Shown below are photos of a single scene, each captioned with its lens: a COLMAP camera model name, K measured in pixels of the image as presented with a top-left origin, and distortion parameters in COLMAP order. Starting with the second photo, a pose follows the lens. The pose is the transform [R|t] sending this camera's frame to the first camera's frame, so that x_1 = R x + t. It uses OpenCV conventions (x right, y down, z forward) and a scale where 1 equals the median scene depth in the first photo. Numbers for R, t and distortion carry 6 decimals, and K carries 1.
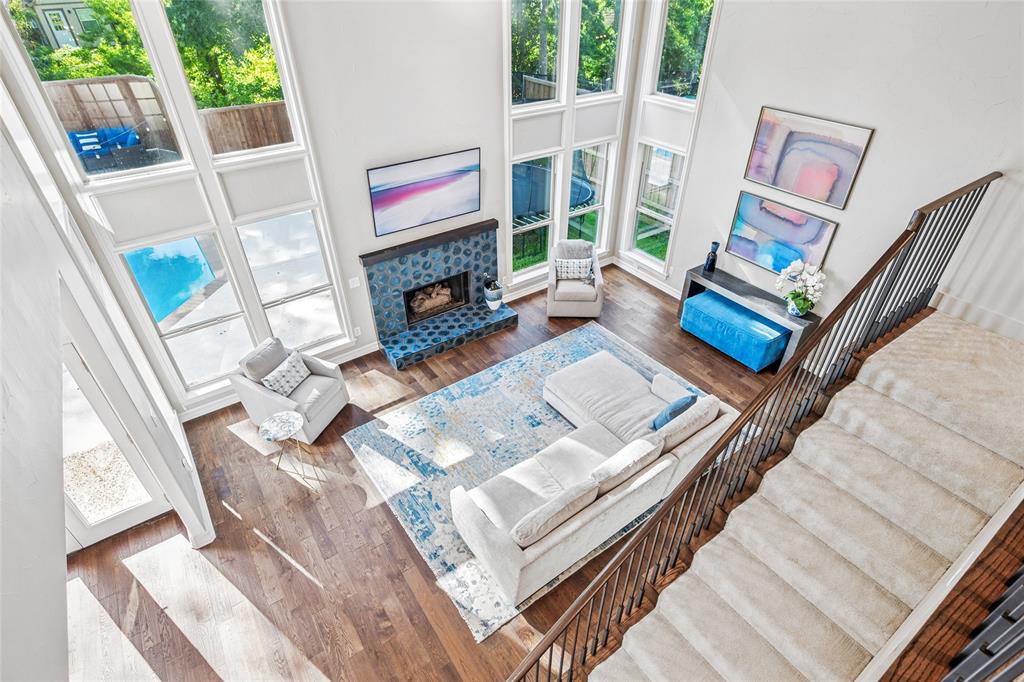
lens RADIAL K [[526.2, 0, 513.1], [0, 526.2, 355.6], [0, 0, 1]] dist [-0.012906, 0.002511]
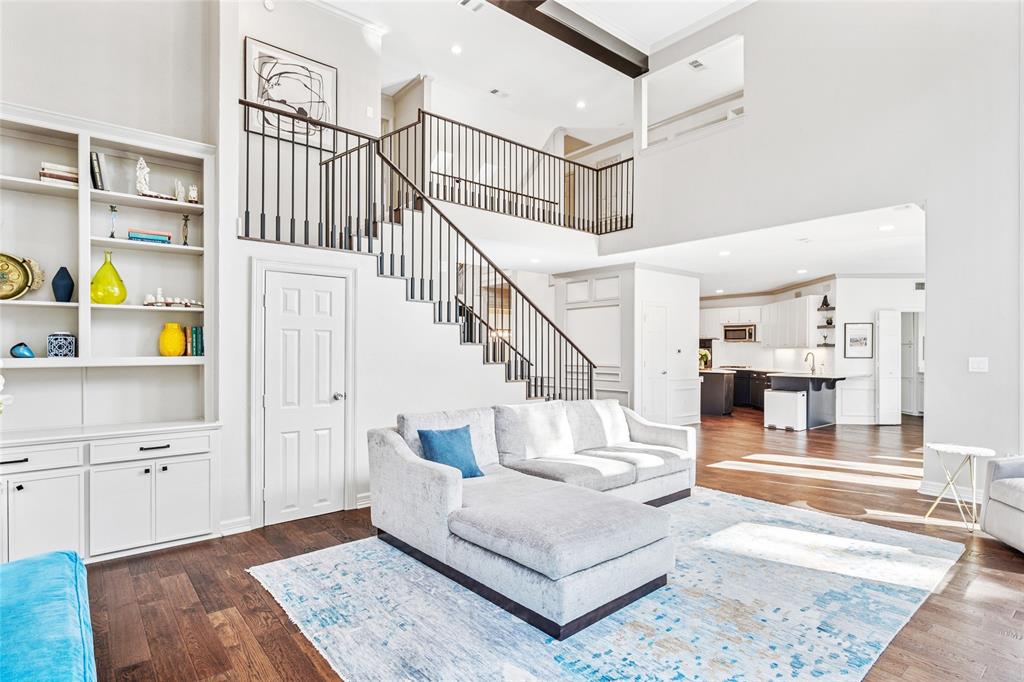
lens RADIAL K [[526.2, 0, 513.8], [0, 526.2, 350.6], [0, 0, 1]] dist [-0.012906, 0.002511]
pose [[-0.996739, -0.005046, -0.080538, 0.214774], [-0.052610, 0.797403, 0.601149, -0.314275], [0.061188, 0.603425, -0.795068, 1.121623]]
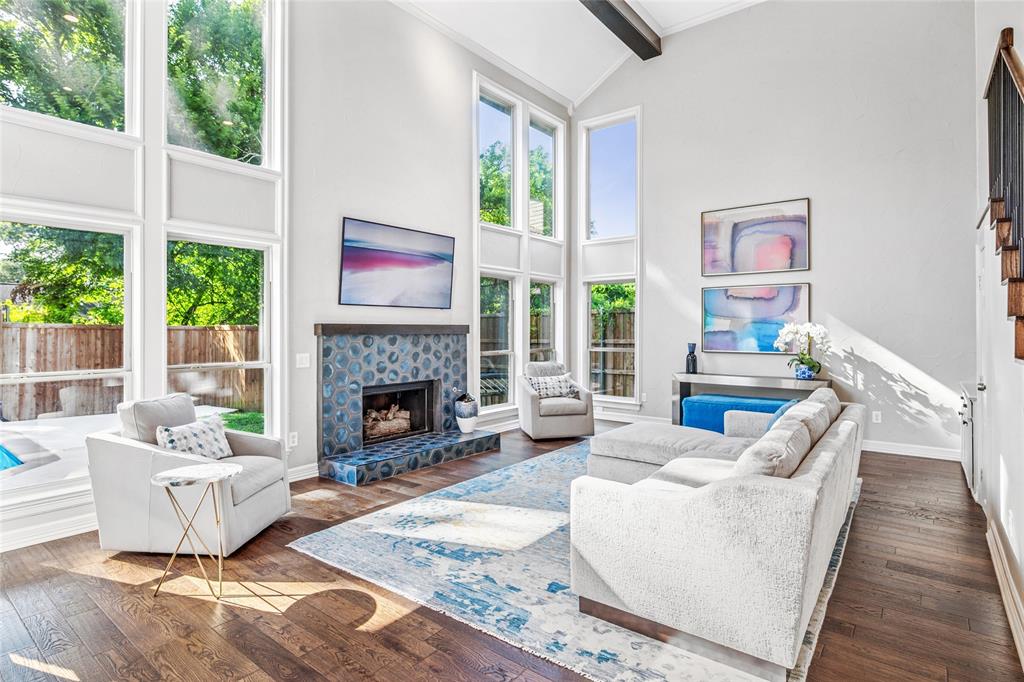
lens RADIAL K [[526.2, 0, 513.1], [0, 526.2, 332.5], [0, 0, 1]] dist [-0.012906, 0.002511]
pose [[0.958115, 0.000566, 0.286385, -0.216995], [0.172639, 0.796734, -0.579147, 0.286083], [-0.228500, 0.604330, 0.763265, 0.330569]]
